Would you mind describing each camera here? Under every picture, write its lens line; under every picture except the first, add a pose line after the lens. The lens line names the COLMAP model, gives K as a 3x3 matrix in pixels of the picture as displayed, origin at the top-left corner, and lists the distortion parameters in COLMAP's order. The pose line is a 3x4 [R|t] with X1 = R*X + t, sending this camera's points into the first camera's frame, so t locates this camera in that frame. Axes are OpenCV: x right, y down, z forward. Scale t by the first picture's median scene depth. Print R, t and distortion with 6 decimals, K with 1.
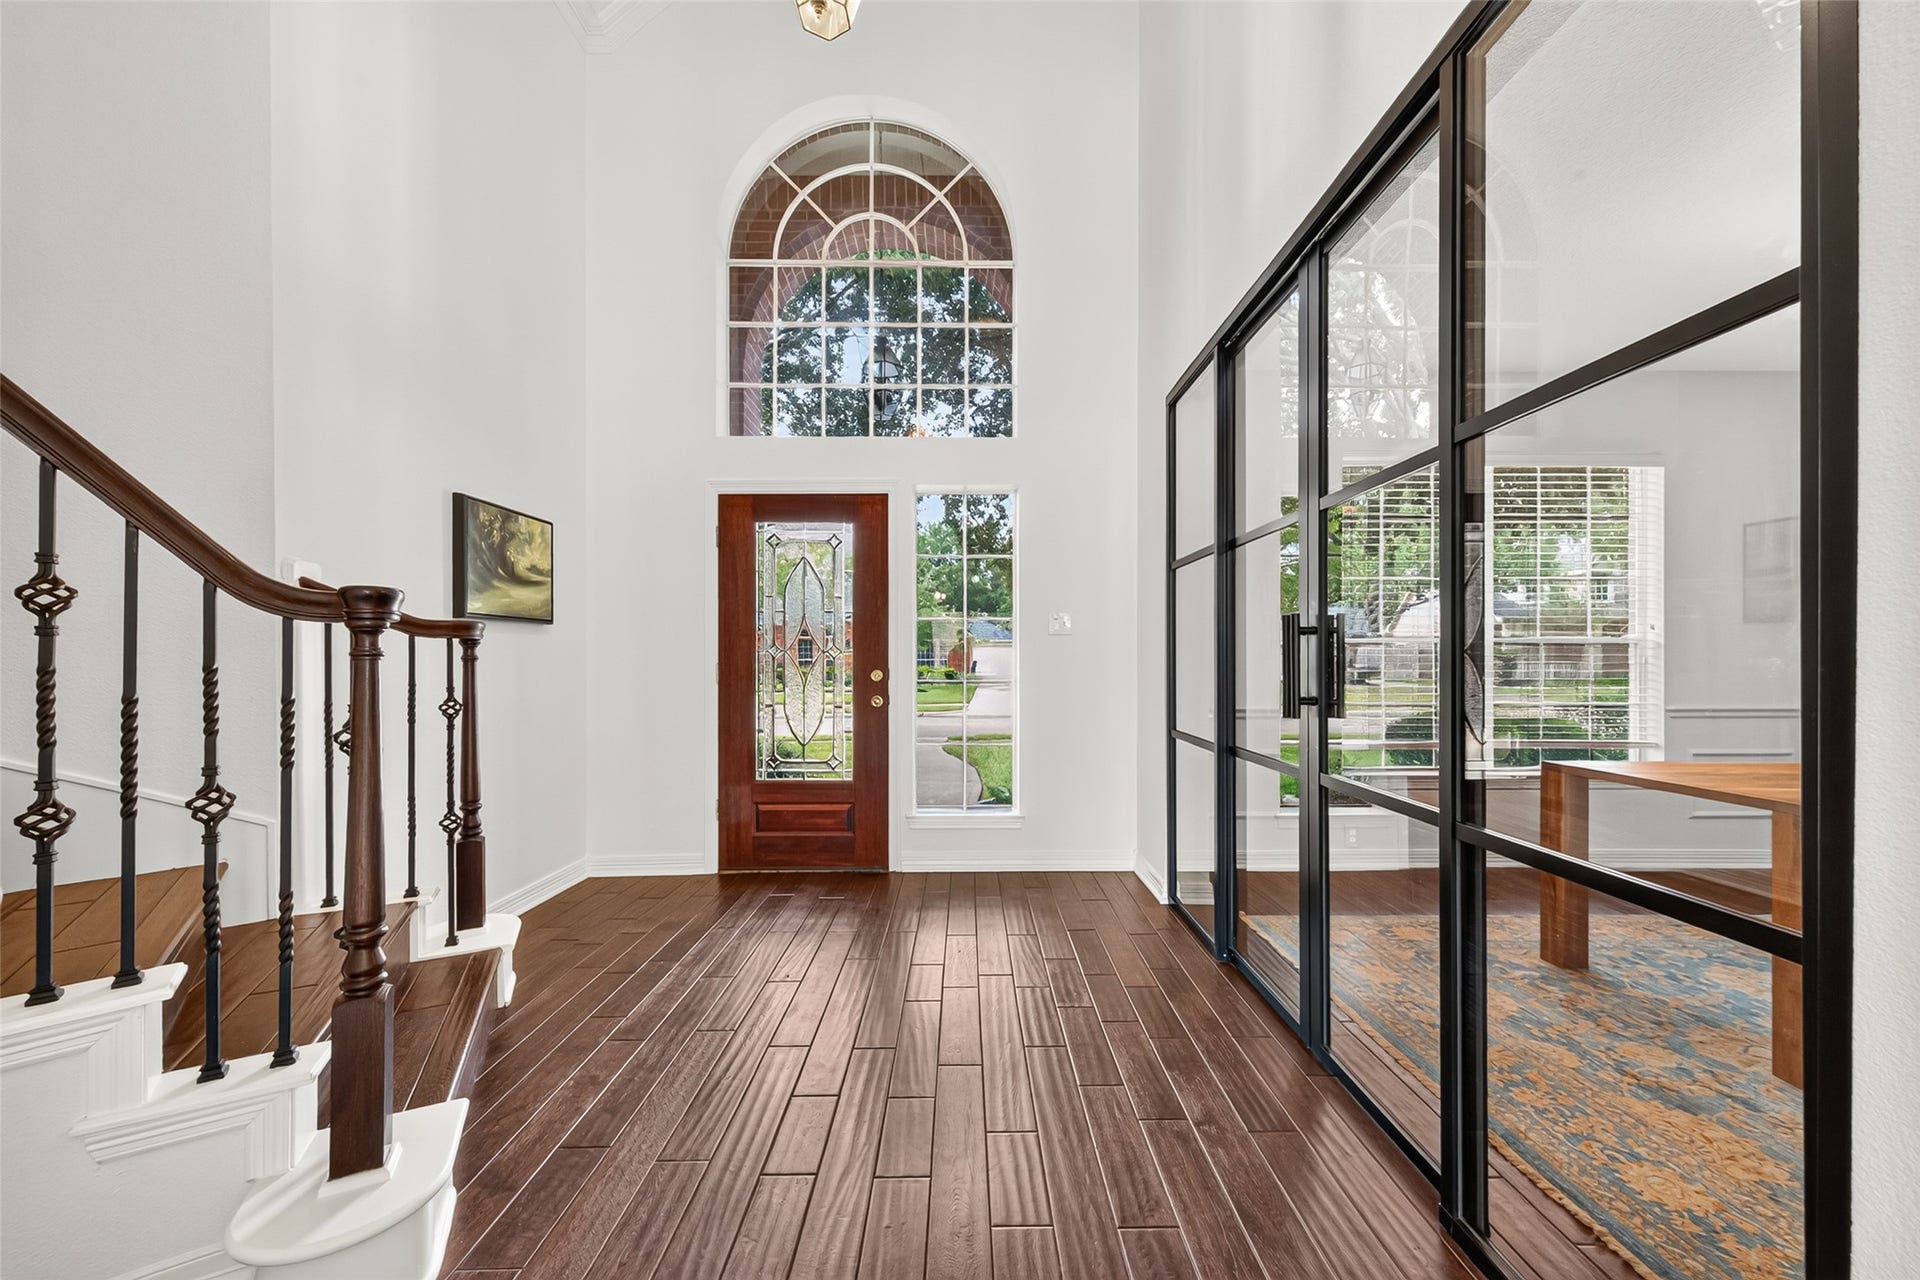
lens RADIAL K [[750.5, 0, 956.2], [0, 750.5, 648.5], [0, 0, 1]] dist [0.002515, -0.000131]
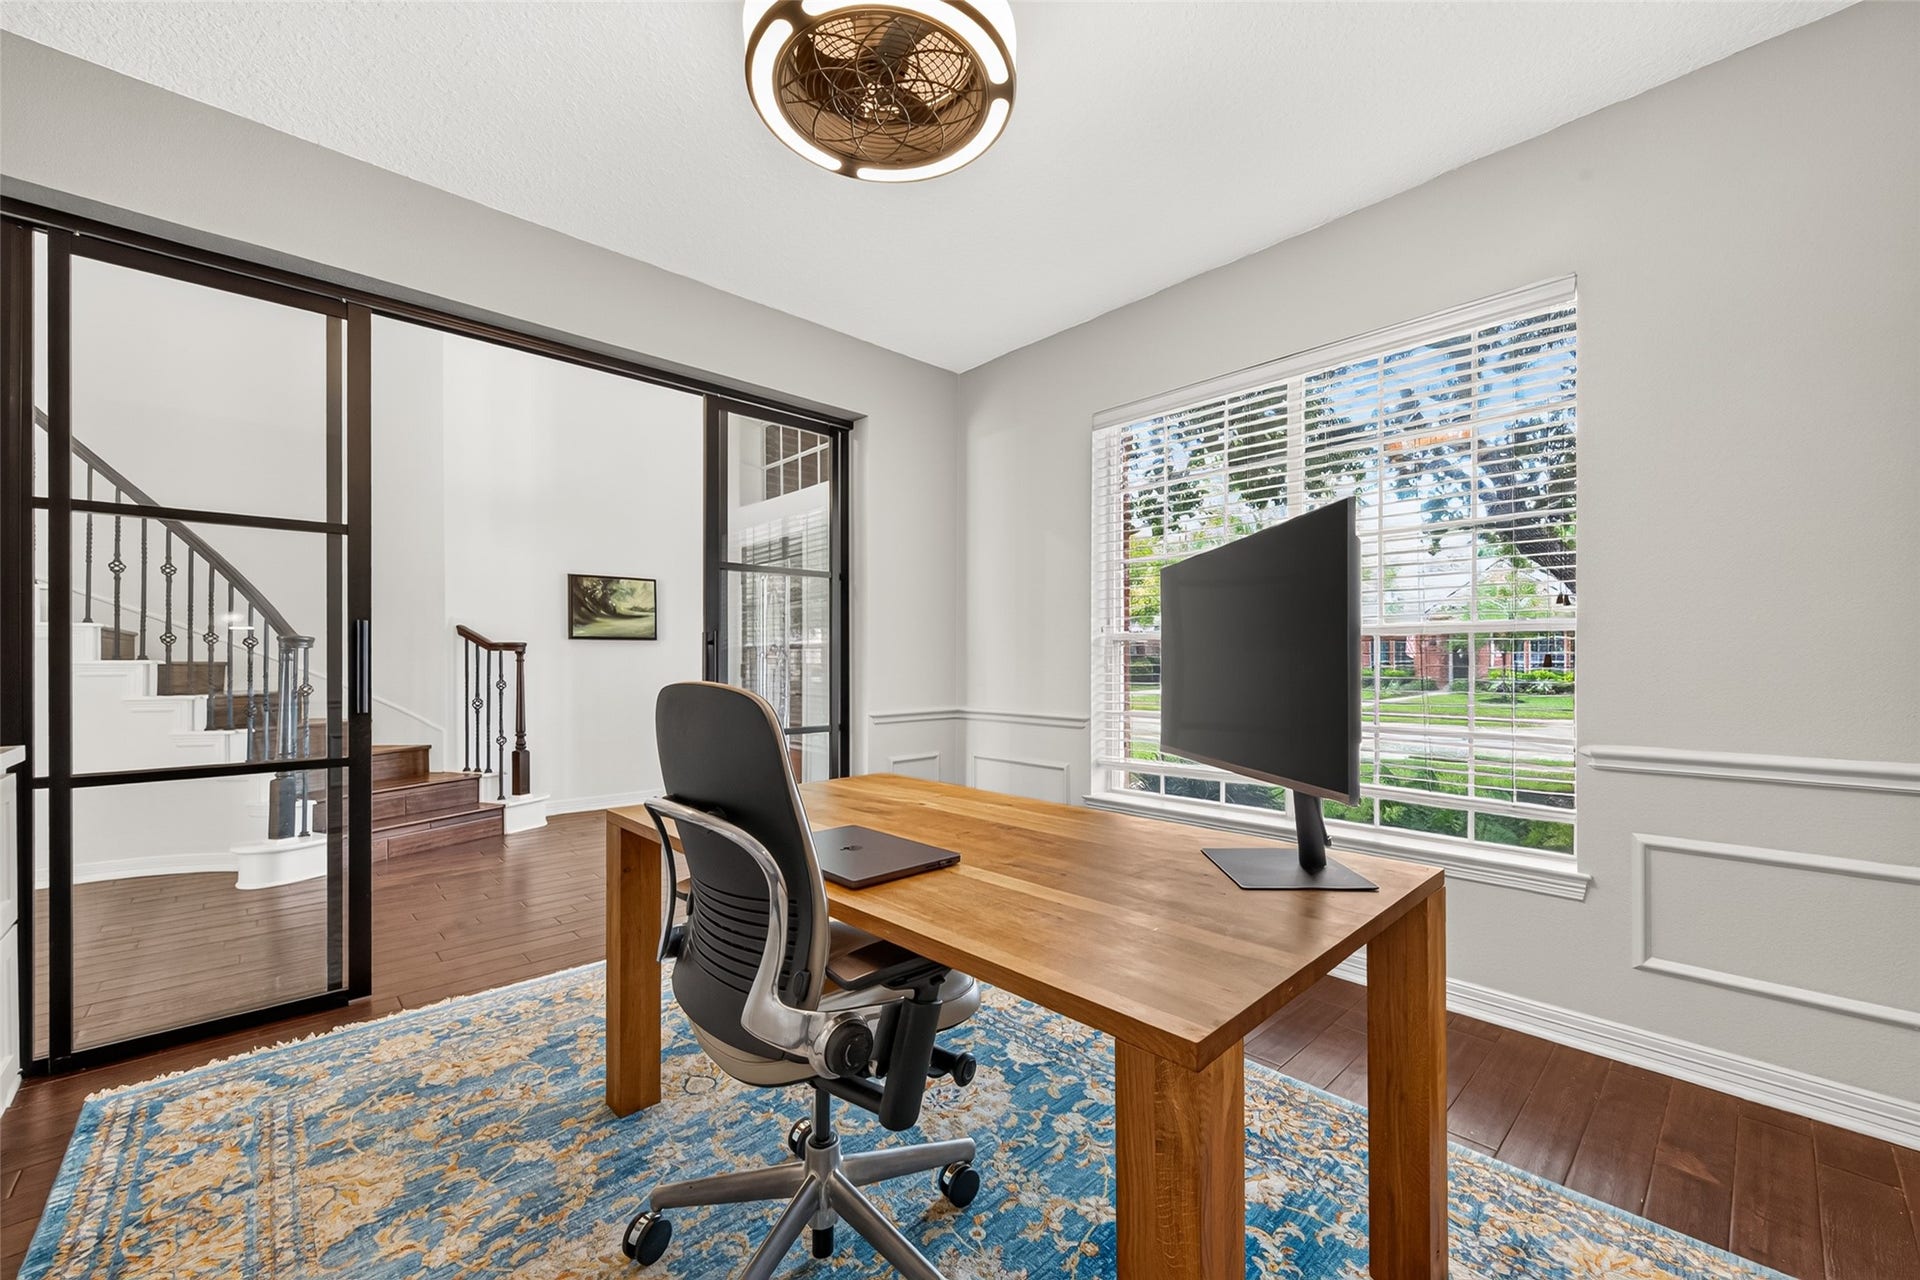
lens RADIAL K [[750.5, 0, 949.8], [0, 750.5, 650.4], [0, 0, 1]] dist [0.002515, -0.000131]
pose [[0.679574, -0.002390, -0.733603, 1.240626], [0.010712, 0.999920, 0.006666, -0.014184], [0.733529, -0.012389, 0.679545, 0.370516]]
